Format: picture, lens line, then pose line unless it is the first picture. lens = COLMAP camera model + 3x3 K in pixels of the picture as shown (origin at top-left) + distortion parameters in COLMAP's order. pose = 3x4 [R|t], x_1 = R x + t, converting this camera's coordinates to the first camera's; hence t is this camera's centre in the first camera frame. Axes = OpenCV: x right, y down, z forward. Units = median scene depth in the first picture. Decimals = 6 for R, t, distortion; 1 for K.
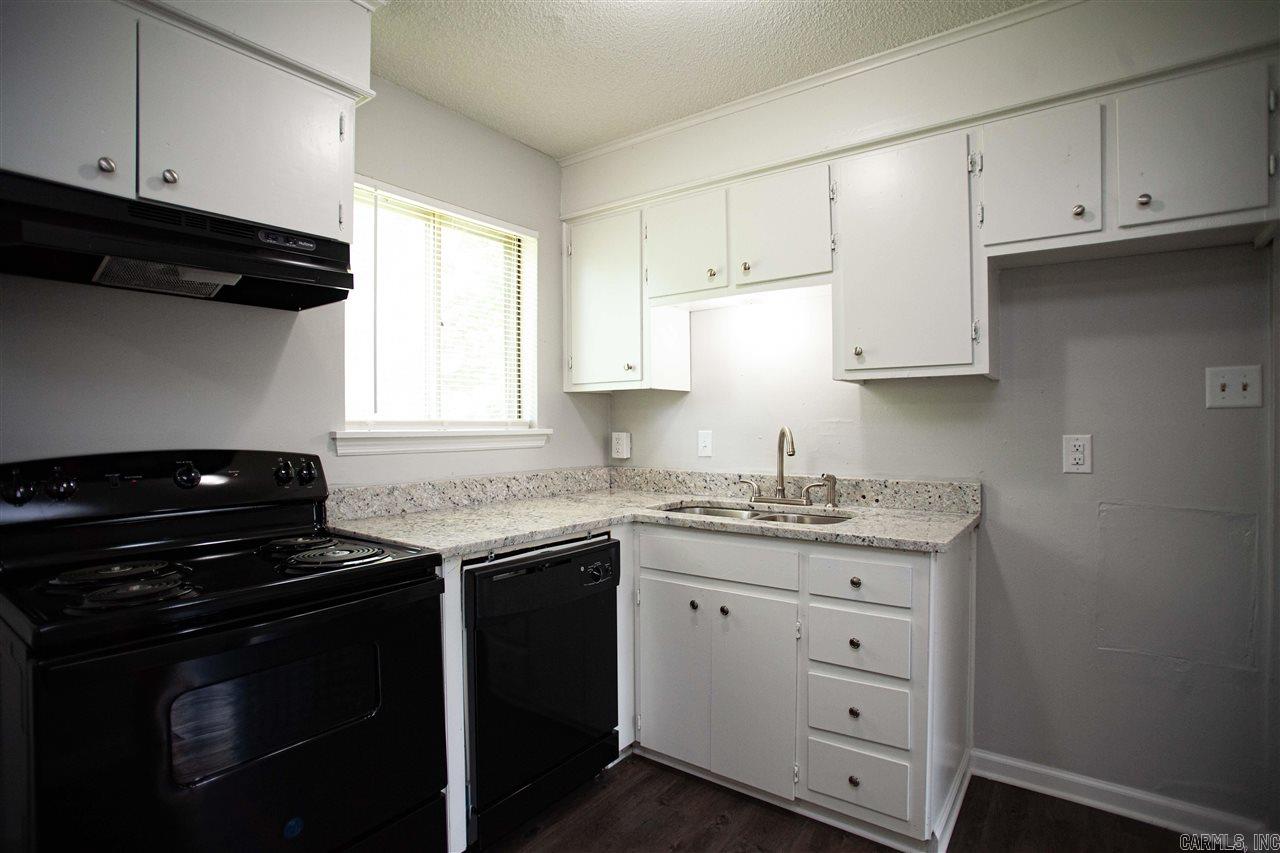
lens RADIAL K [[633.3, 0, 640.0], [0, 633.3, 426.5], [0, 0, 1]] dist [-0.081635, 0.031752]
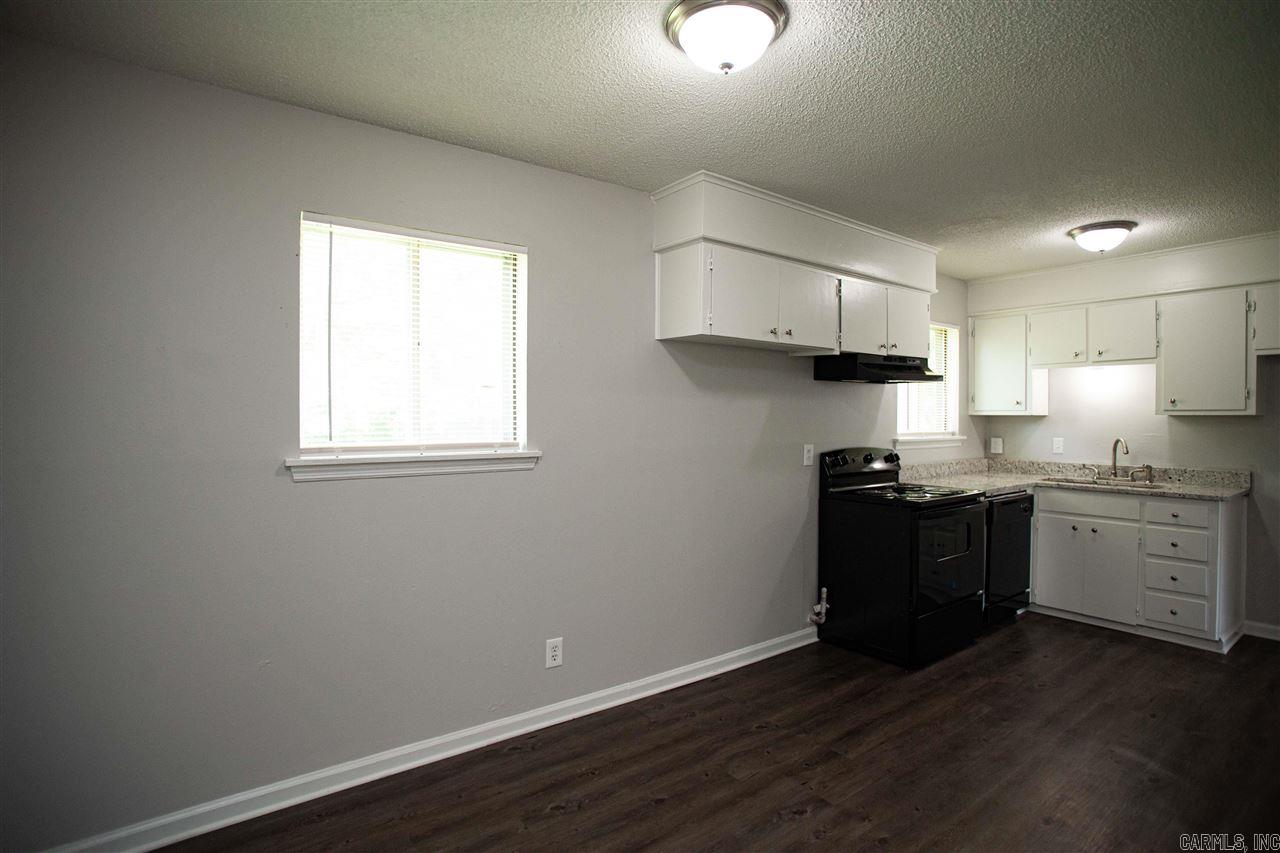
lens RADIAL K [[633.3, 0, 640.0], [0, 633.3, 426.5], [0, 0, 1]] dist [-0.081635, 0.031752]
pose [[0.954541, 0.010167, -0.297905, -0.576480], [-0.006192, 0.999879, 0.014285, -0.050190], [0.298014, -0.011791, 0.954489, -1.104518]]
